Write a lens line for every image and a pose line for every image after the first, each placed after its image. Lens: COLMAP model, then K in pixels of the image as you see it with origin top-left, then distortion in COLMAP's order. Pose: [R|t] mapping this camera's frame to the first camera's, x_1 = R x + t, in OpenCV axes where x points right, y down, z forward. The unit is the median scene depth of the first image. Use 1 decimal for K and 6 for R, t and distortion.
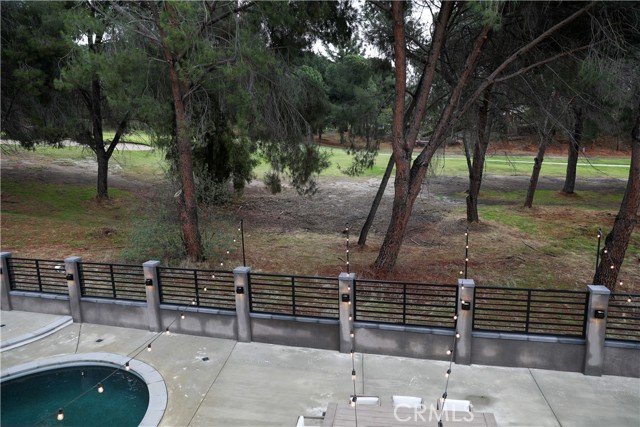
lens RADIAL K [[437.9, 0, 324.1], [0, 437.9, 216.1], [0, 0, 1]] dist [-0.100440, 0.077357]
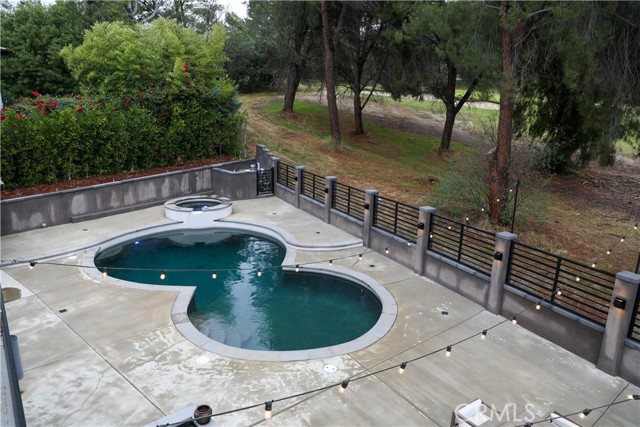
lens RADIAL K [[437.9, 0, 320.3], [0, 437.9, 215.1], [0, 0, 1]] dist [-0.100440, 0.077357]
pose [[0.683316, 0.222580, -0.695369, 0.101736], [-0.165668, 0.974825, 0.149235, 0.007910], [0.711079, 0.013226, 0.702987, 0.060267]]
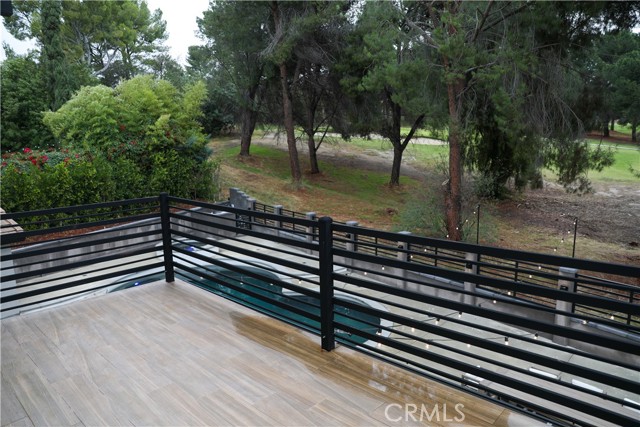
lens RADIAL K [[437.9, 0, 319.8], [0, 437.9, 215.7], [0, 0, 1]] dist [-0.100440, 0.077357]
pose [[0.778226, 0.118966, -0.616613, 0.120670], [-0.114576, 0.992309, 0.046846, 0.020043], [0.617444, 0.034192, 0.785871, -0.094460]]
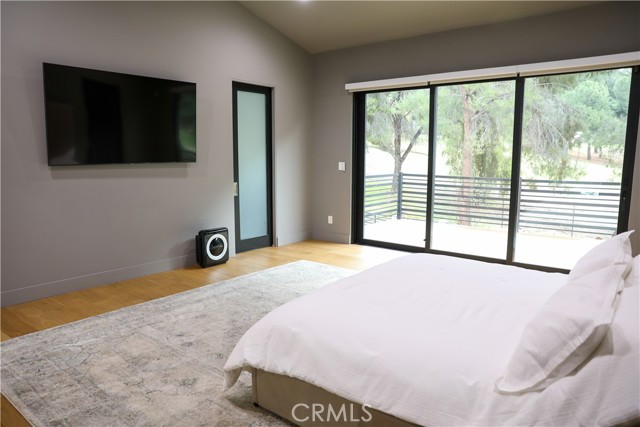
lens RADIAL K [[437.9, 0, 317.0], [0, 437.9, 208.8], [0, 0, 1]] dist [-0.100440, 0.077357]
pose [[0.818801, 0.099934, -0.565312, 0.094574], [-0.126814, 0.991891, -0.008334, 0.093181], [0.559896, 0.078514, 0.824835, -0.433022]]
